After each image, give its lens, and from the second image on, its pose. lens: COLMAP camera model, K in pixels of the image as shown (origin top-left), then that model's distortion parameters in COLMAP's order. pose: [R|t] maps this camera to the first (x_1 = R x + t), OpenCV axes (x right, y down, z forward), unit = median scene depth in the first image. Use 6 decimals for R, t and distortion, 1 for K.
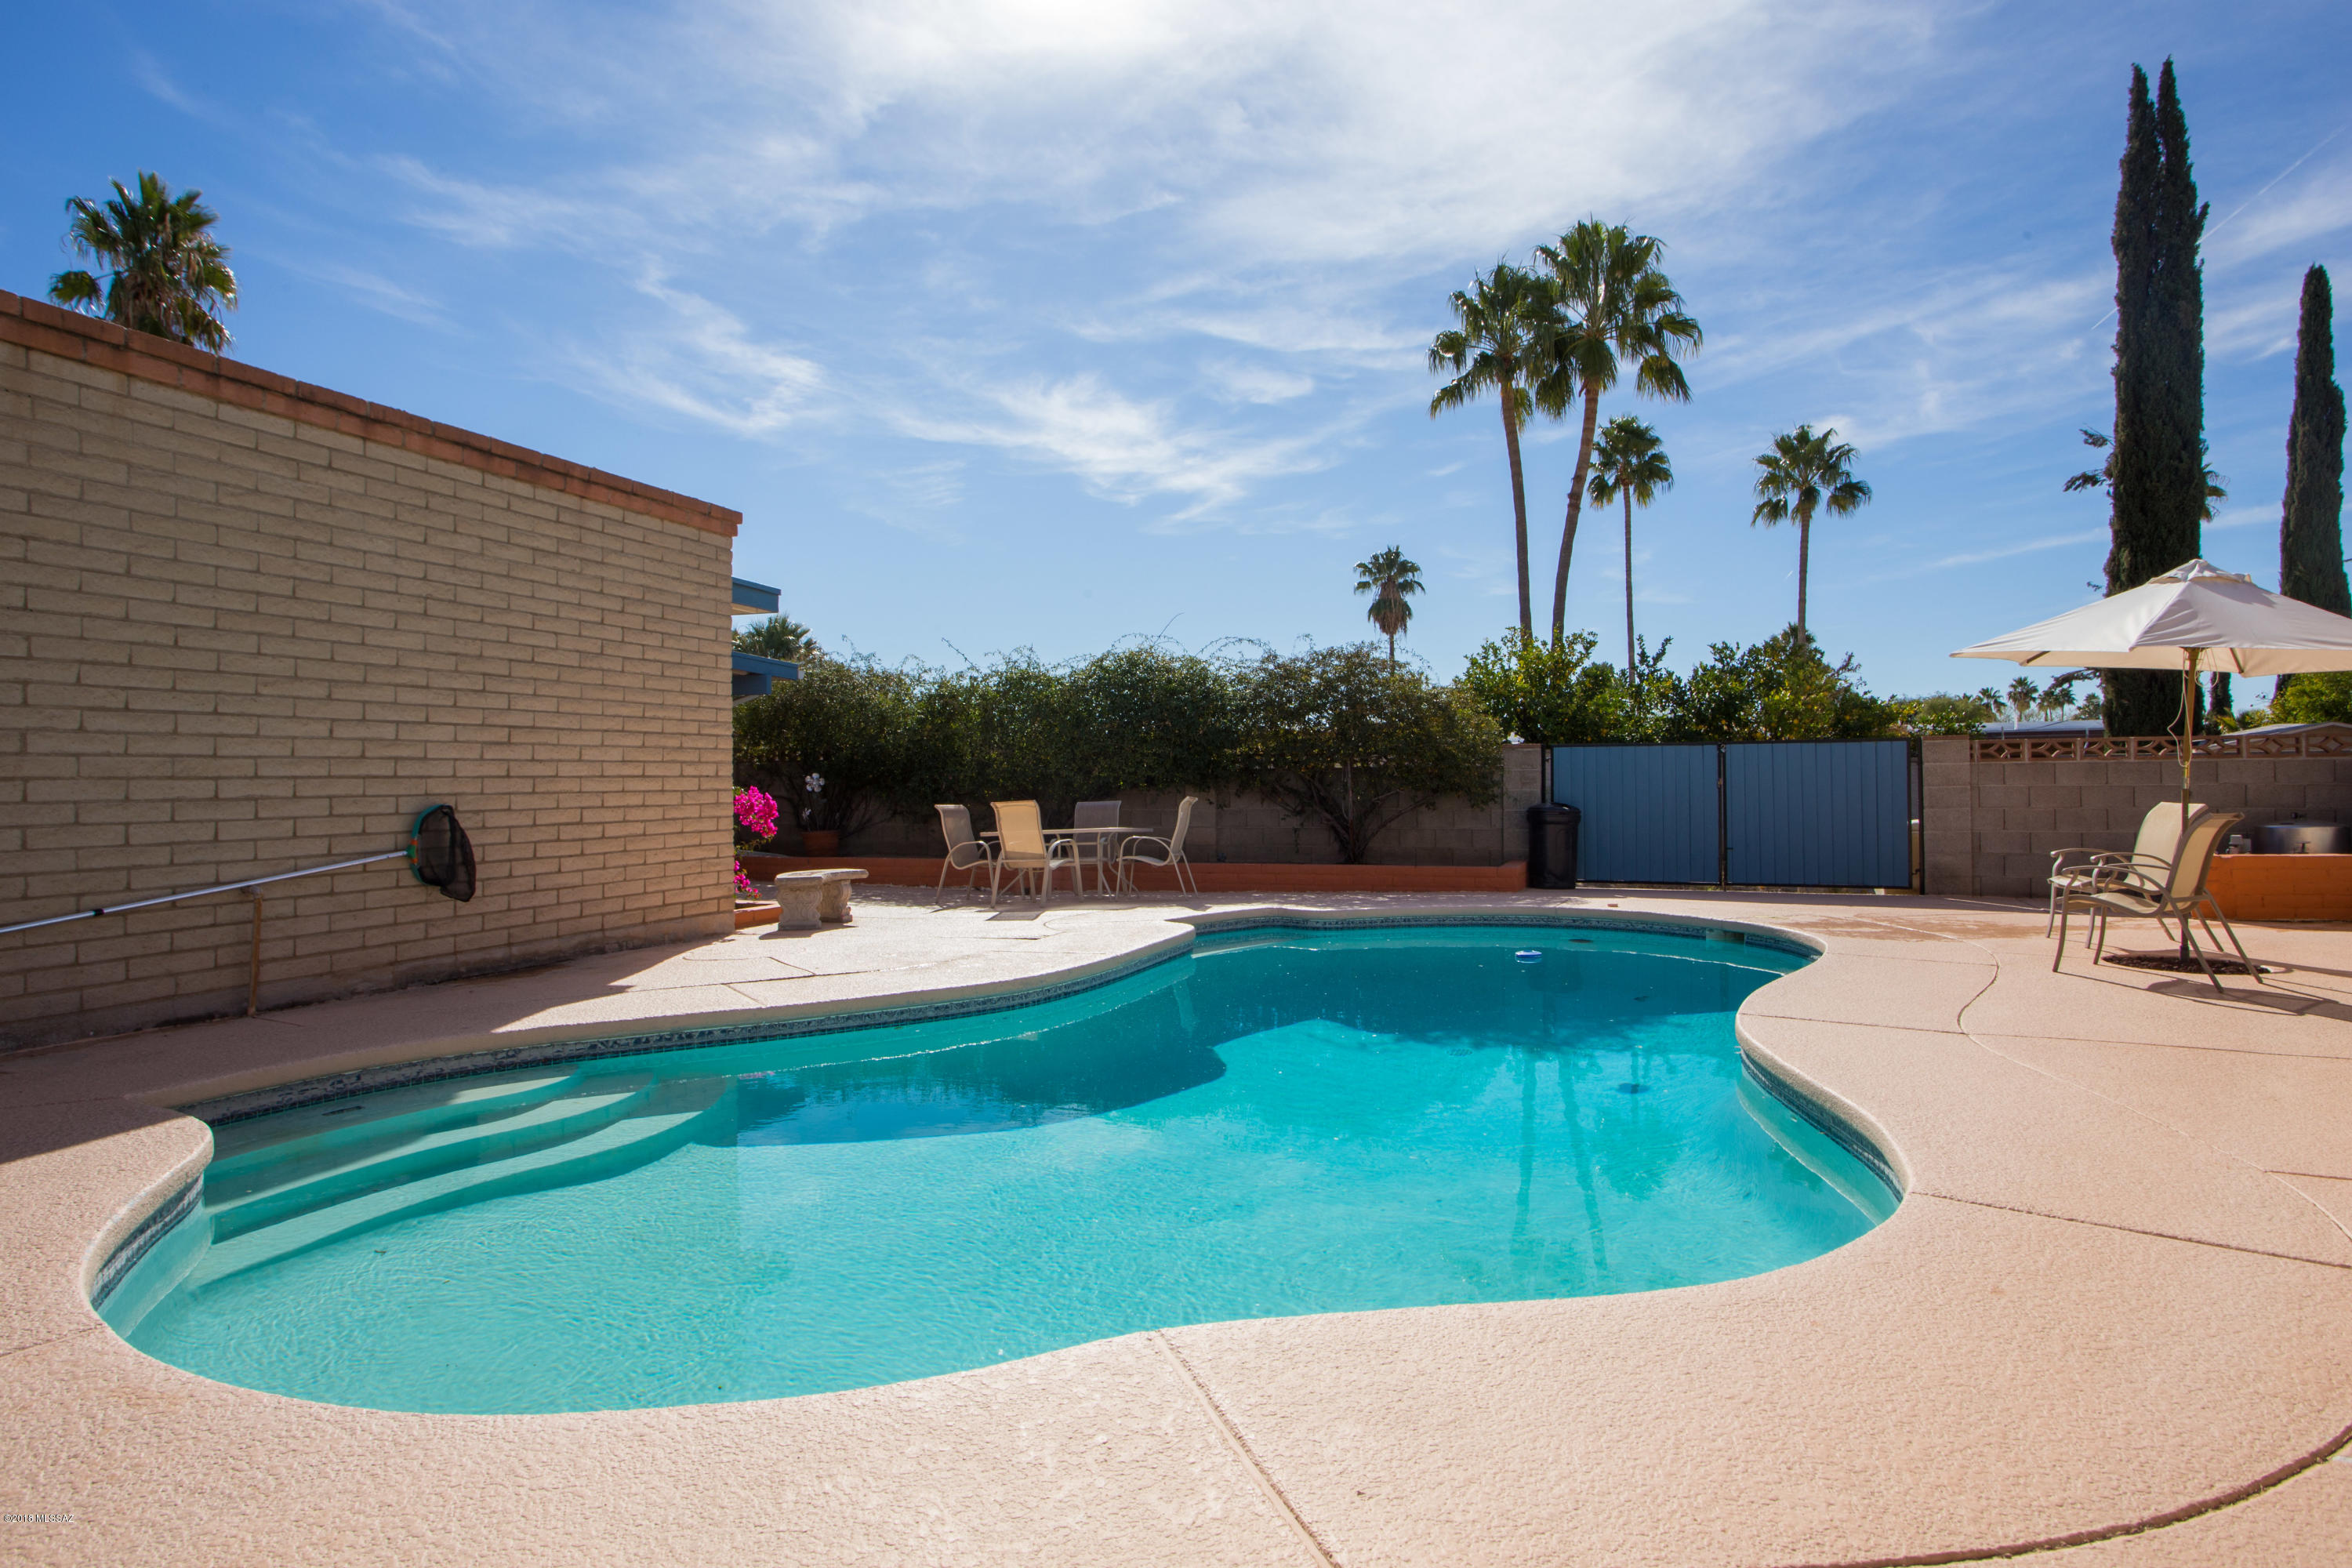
lens RADIAL K [[1301.0, 0, 1176.0], [0, 1301.0, 784.0], [0, 0, 1]] dist [-0.055179, 0.031863]
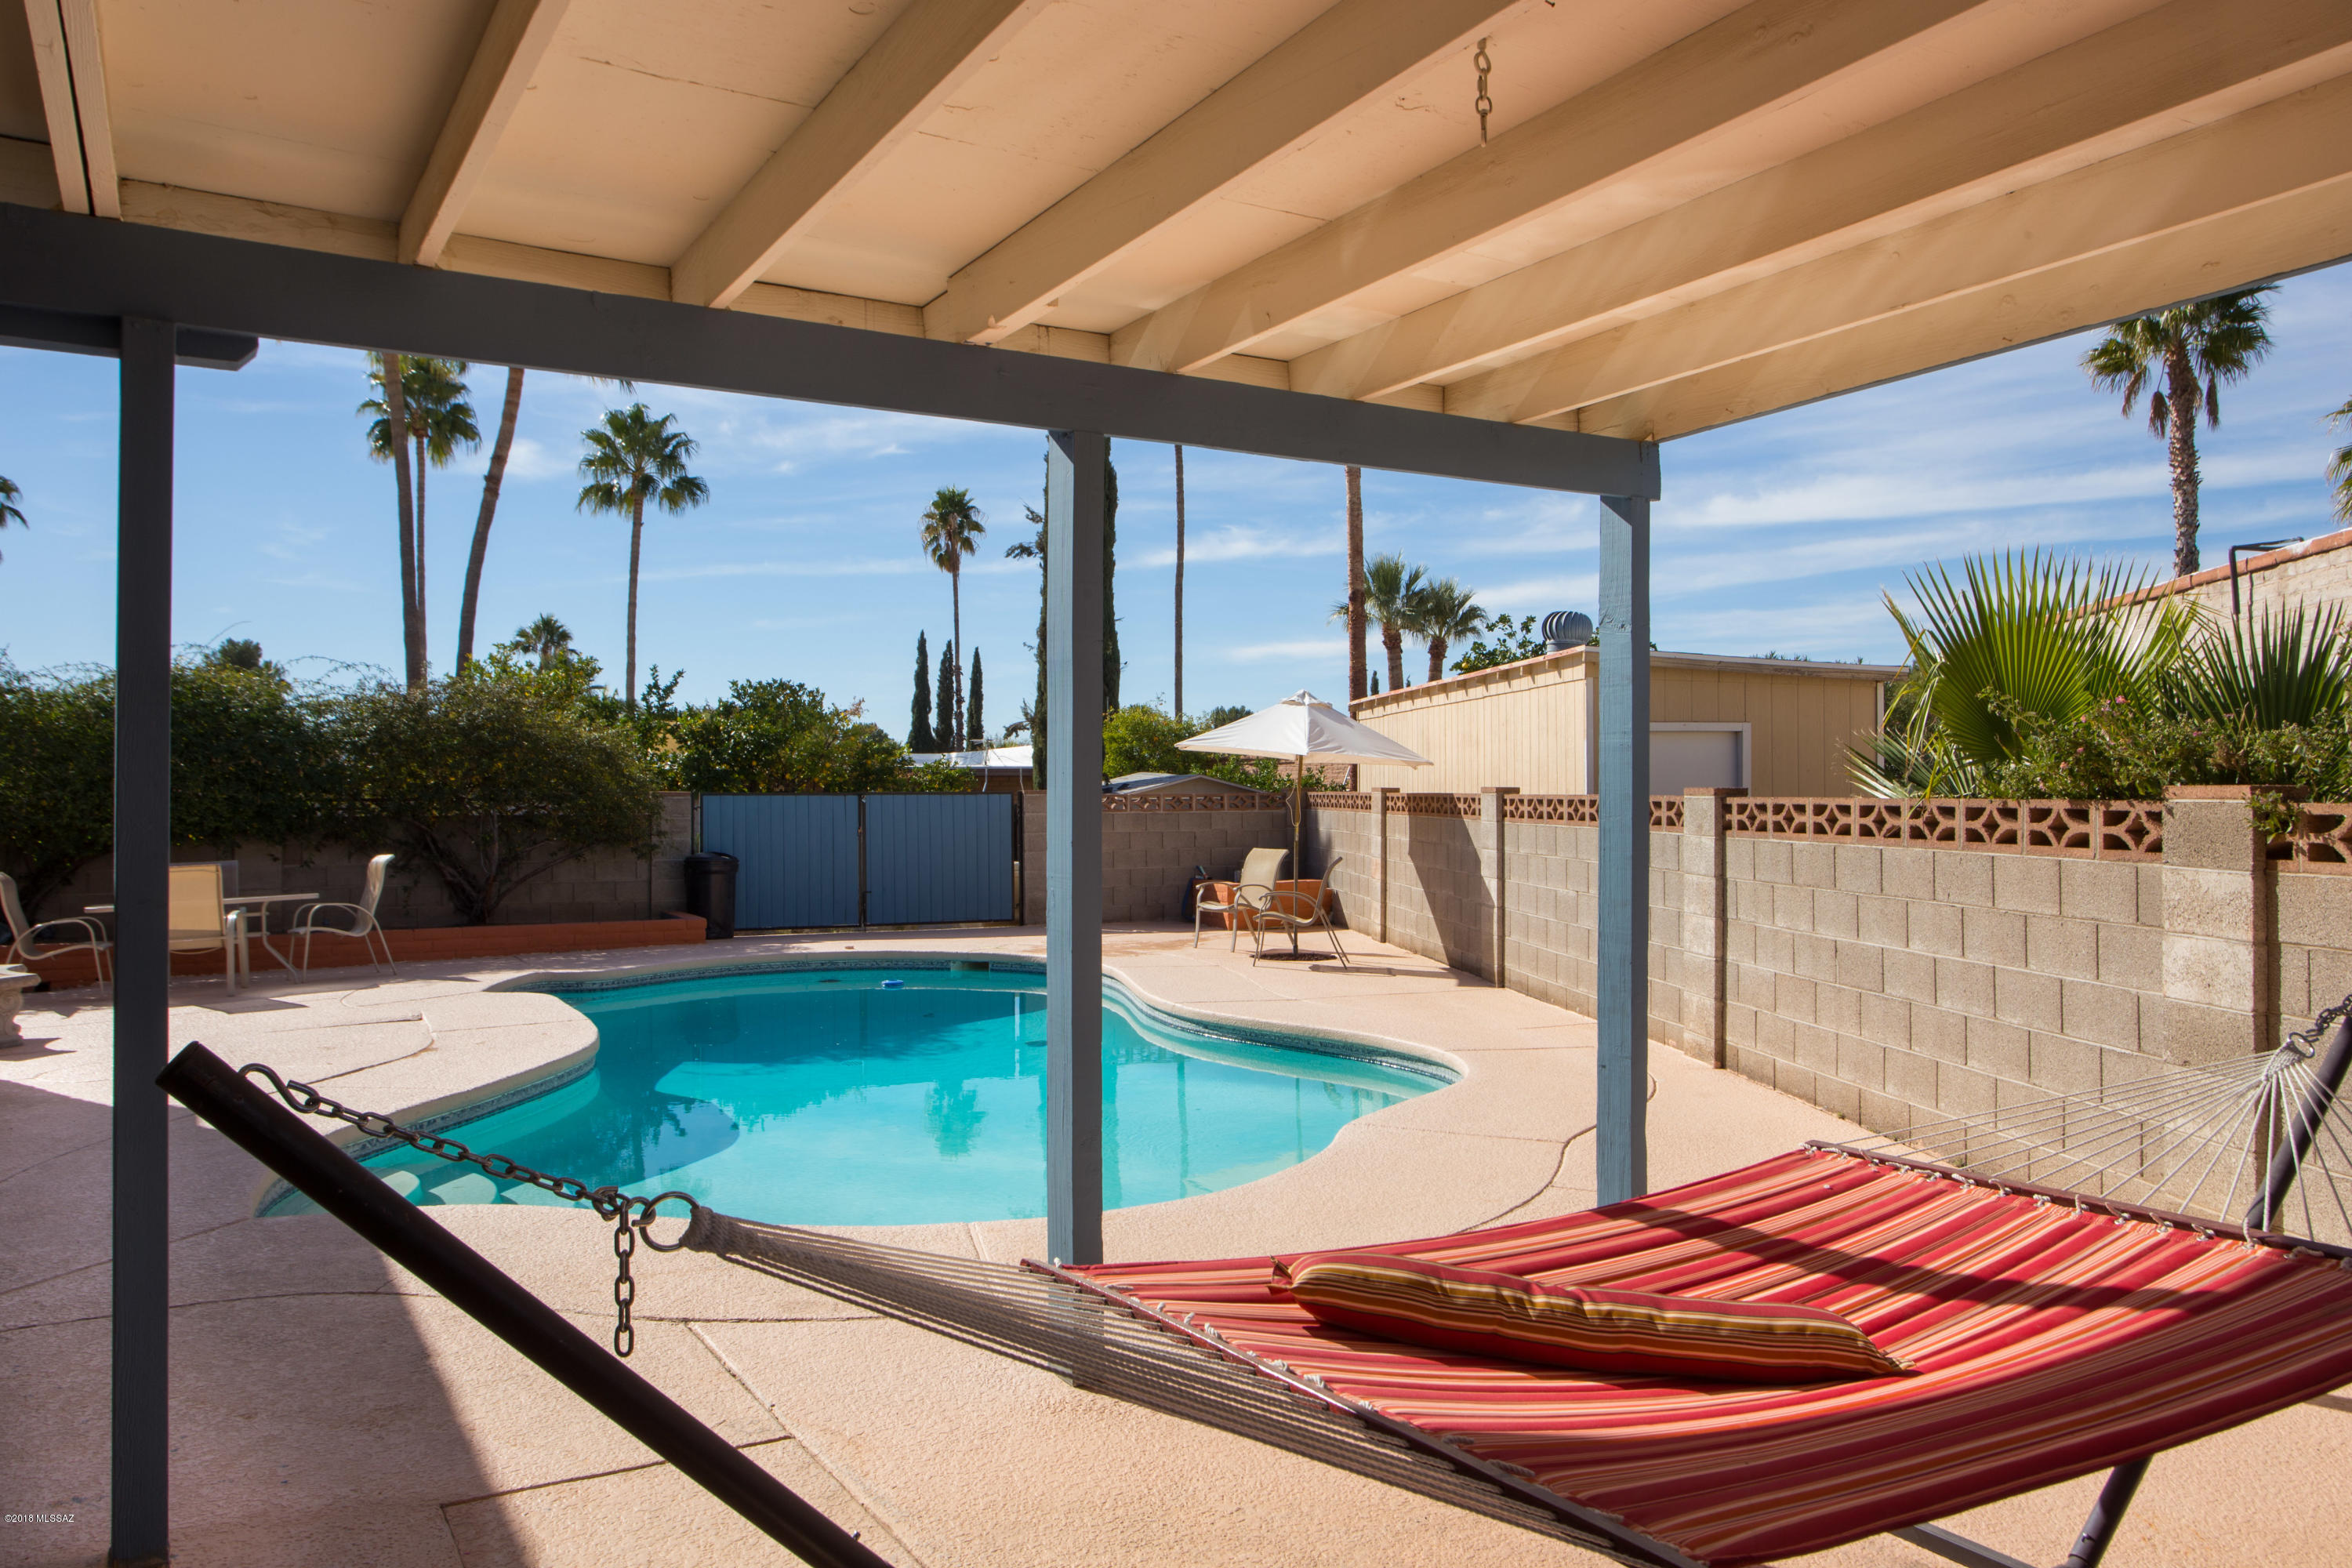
lens RADIAL K [[1709.8, 0, 1176.0], [0, 1709.8, 784.0], [0, 0, 1]] dist [0.002901, 0.000913]
pose [[0.663608, 0.010544, 0.748006, -0.350380], [0.000185, 0.999898, -0.014259, -0.014553], [-0.748081, 0.009601, 0.663538, -0.101071]]
